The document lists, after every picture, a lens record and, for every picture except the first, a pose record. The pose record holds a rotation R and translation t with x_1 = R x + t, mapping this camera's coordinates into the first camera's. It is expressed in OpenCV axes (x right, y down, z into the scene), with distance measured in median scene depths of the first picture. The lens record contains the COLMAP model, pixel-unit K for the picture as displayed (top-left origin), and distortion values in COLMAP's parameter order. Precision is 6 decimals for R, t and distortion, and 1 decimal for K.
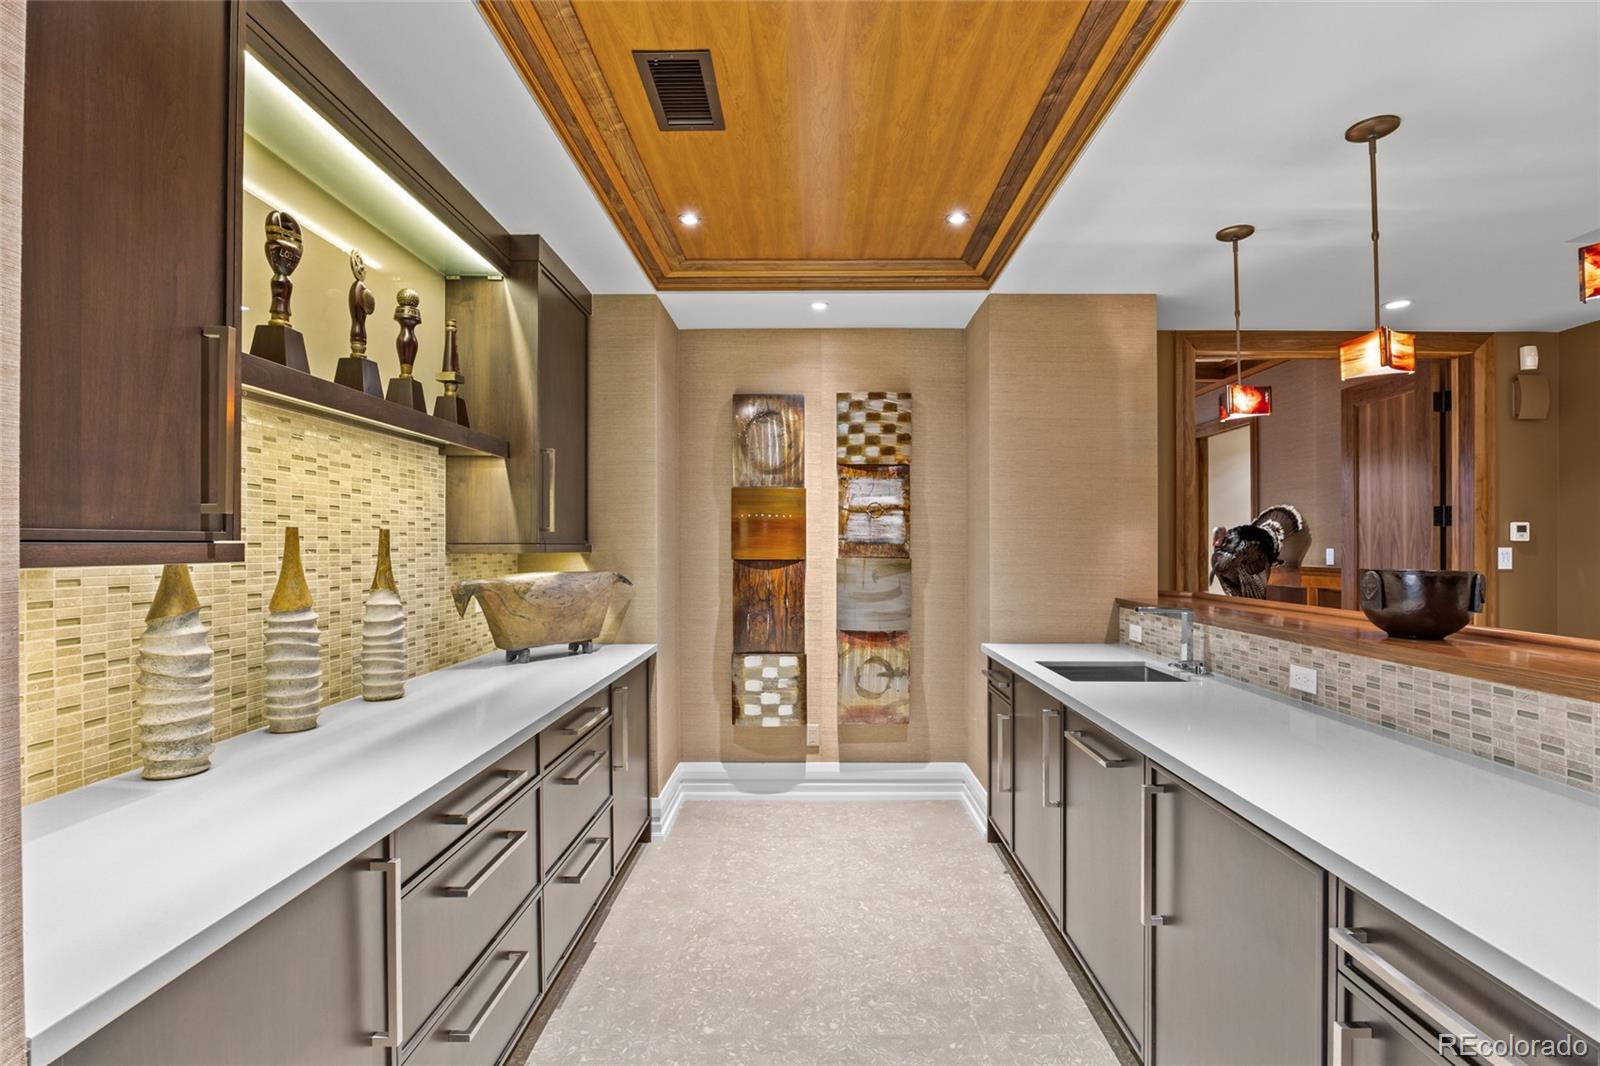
lens RADIAL K [[733.8, 0, 800.9], [0, 733.8, 545.4], [0, 0, 1]] dist [-0.018553, 0.000758]
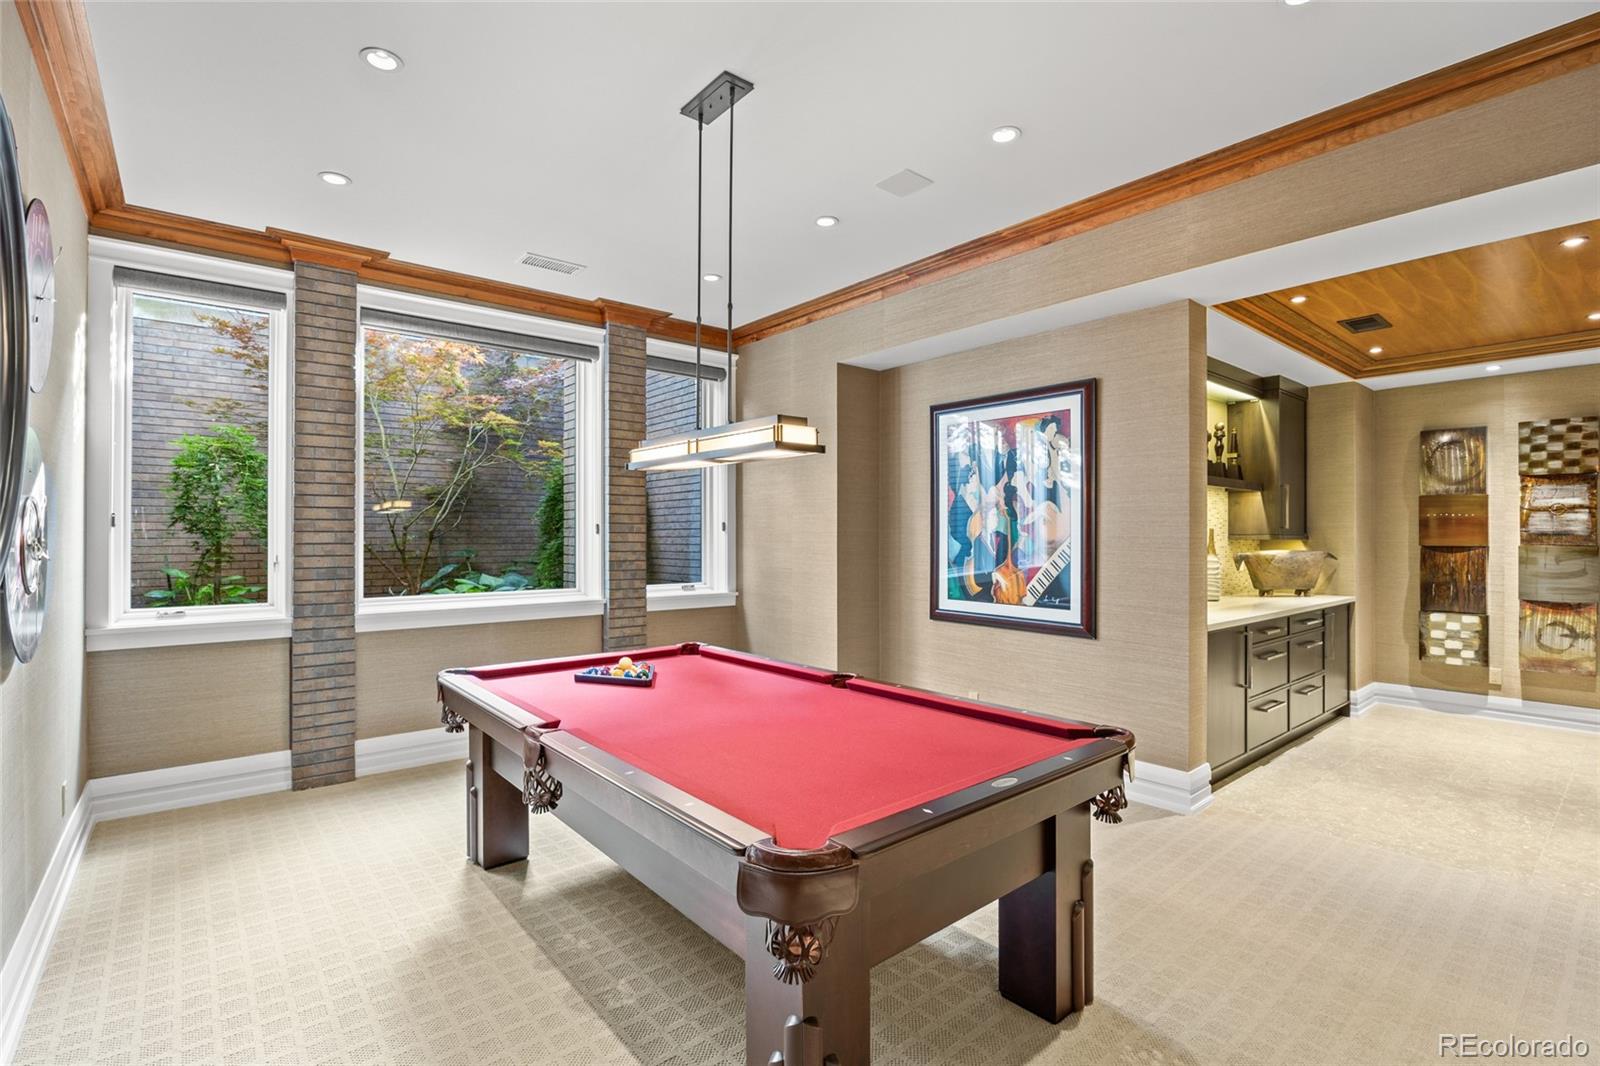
lens RADIAL K [[733.8, 0, 797.1], [0, 733.8, 533.9], [0, 0, 1]] dist [-0.018553, 0.000758]
pose [[0.649440, -0.000185, -0.760413, 0.194965], [-0.002319, 0.999995, -0.002224, 0.001886], [0.760410, 0.003207, 0.649436, -0.861681]]
